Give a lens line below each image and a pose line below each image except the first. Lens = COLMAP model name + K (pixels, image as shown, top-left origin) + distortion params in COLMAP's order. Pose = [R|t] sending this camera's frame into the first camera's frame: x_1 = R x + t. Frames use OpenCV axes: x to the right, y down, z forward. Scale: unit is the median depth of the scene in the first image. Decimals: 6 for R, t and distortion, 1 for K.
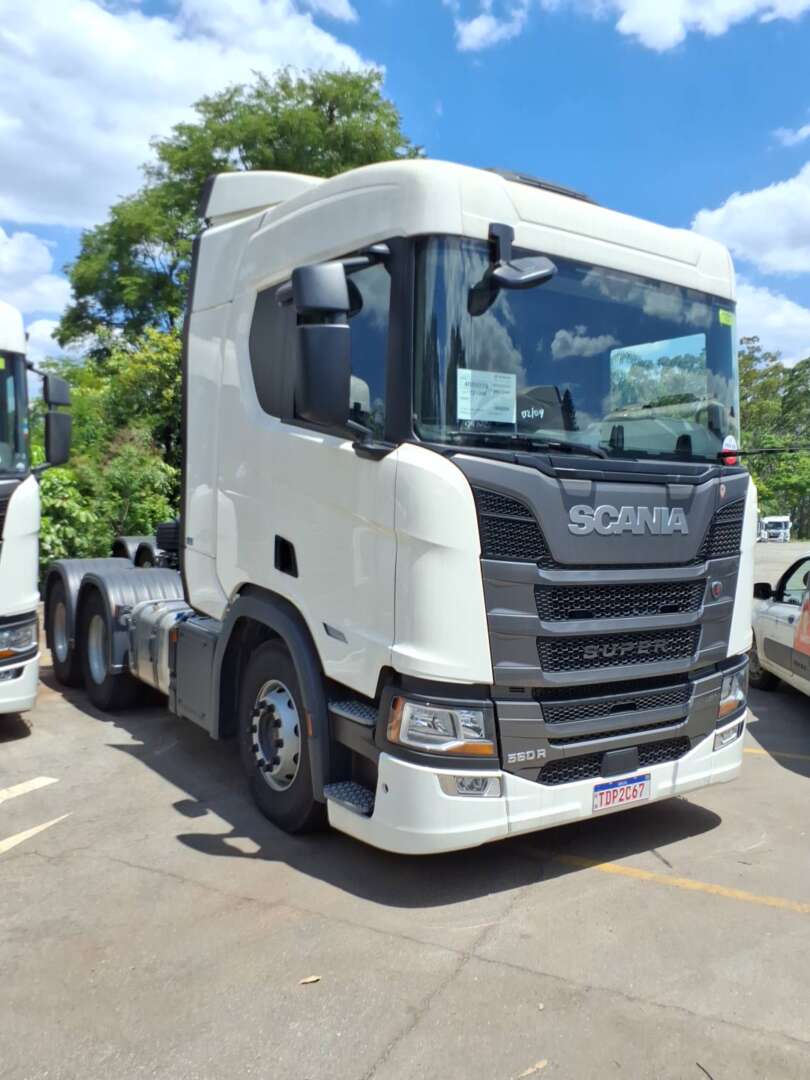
lens RADIAL K [[839.6, 0, 389.2], [0, 839.6, 536.0], [0, 0, 1]] dist [0.092822, -0.205894]
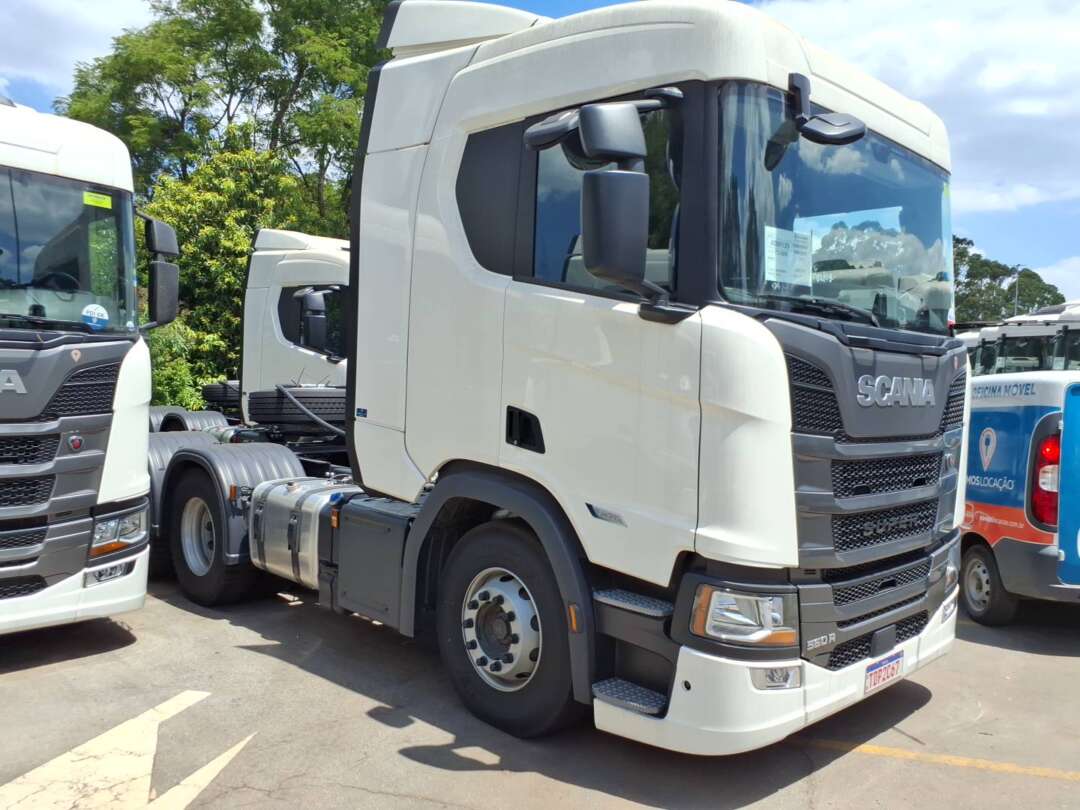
lens RADIAL K [[852.2, 0, 540.0], [0, 852.2, 405.0], [0, 0, 1]] dist [0.044520, -0.084674]
pose [[0.980433, 0.000105, 0.196855, -0.310687], [0.000022, 1.000000, -0.000642, -0.002077], [-0.196855, 0.000634, 0.980432, 0.118139]]
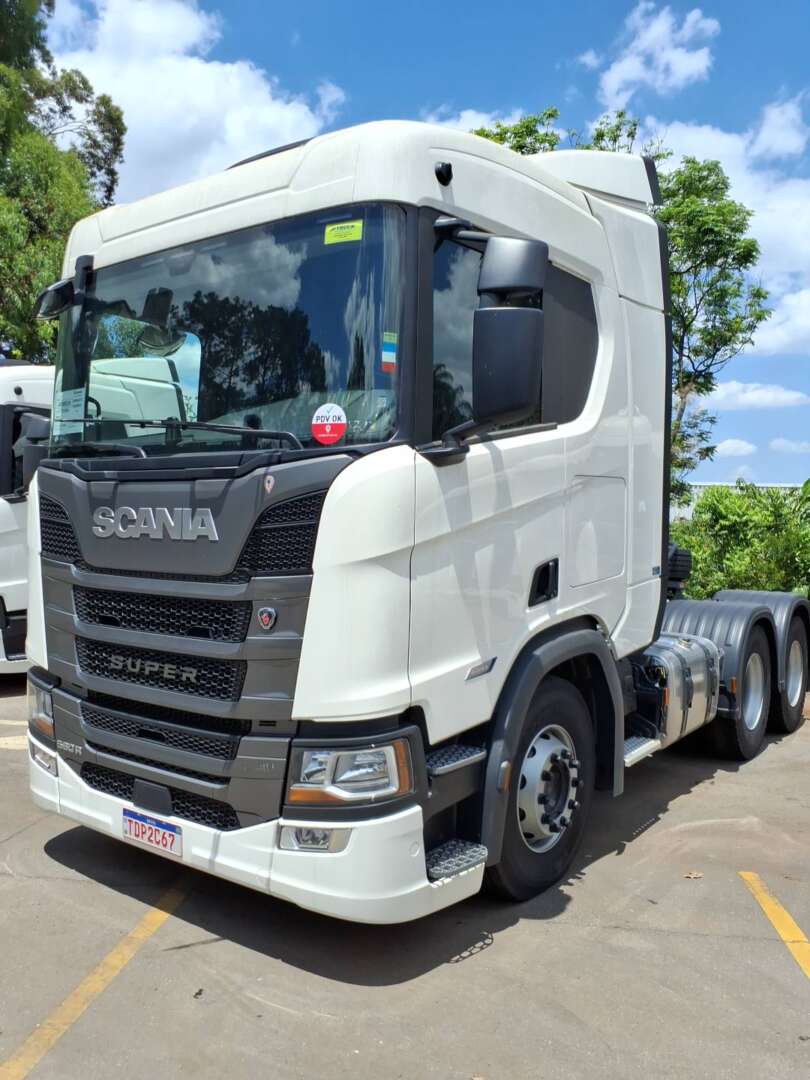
lens RADIAL K [[862.4, 0, 405.0], [0, 862.4, 540.0], [0, 0, 1]] dist [0.105786, -0.209607]
pose [[0.361912, 0.000932, -0.932212, 1.238707], [-0.044456, 0.998879, -0.016260, 0.002172], [0.931152, 0.047327, 0.361548, 0.920210]]
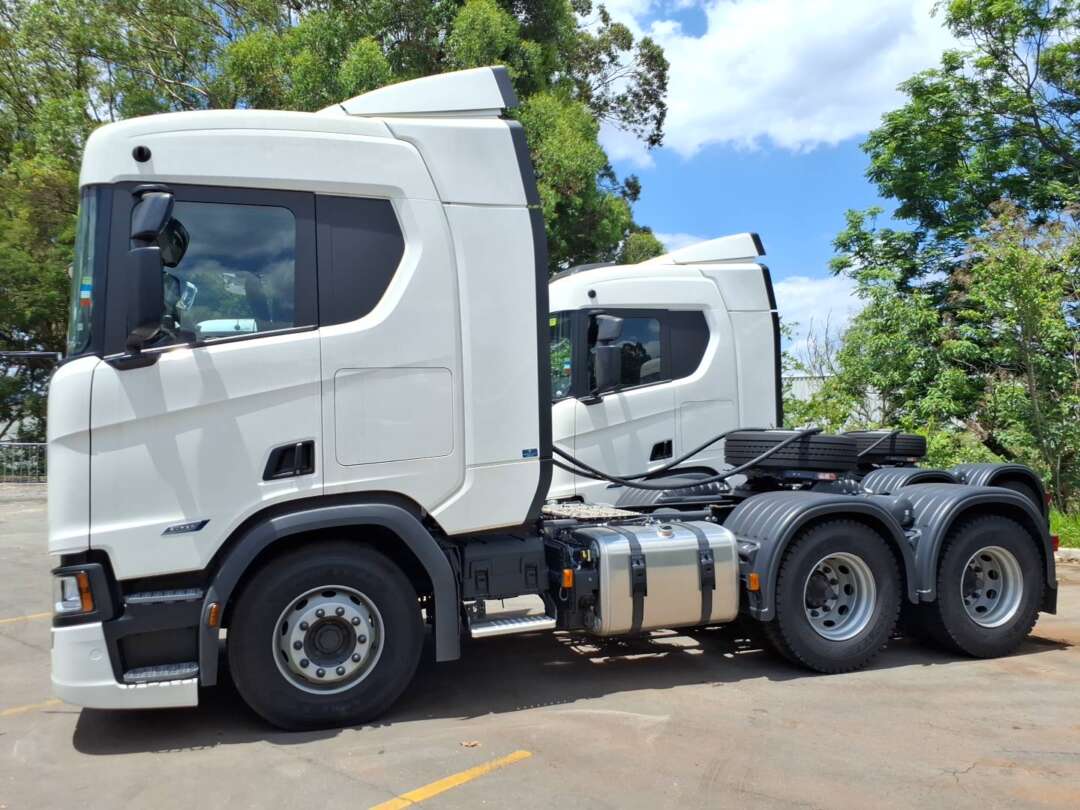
lens RADIAL K [[859.3, 0, 540.0], [0, 859.3, 405.0], [0, 0, 1]] dist [0.003203, 0.003492]
pose [[-0.182784, -0.041515, -0.982276, 1.458094], [-0.034548, 0.998762, -0.035783, -0.017666], [0.982546, 0.027395, -0.183992, 1.968384]]
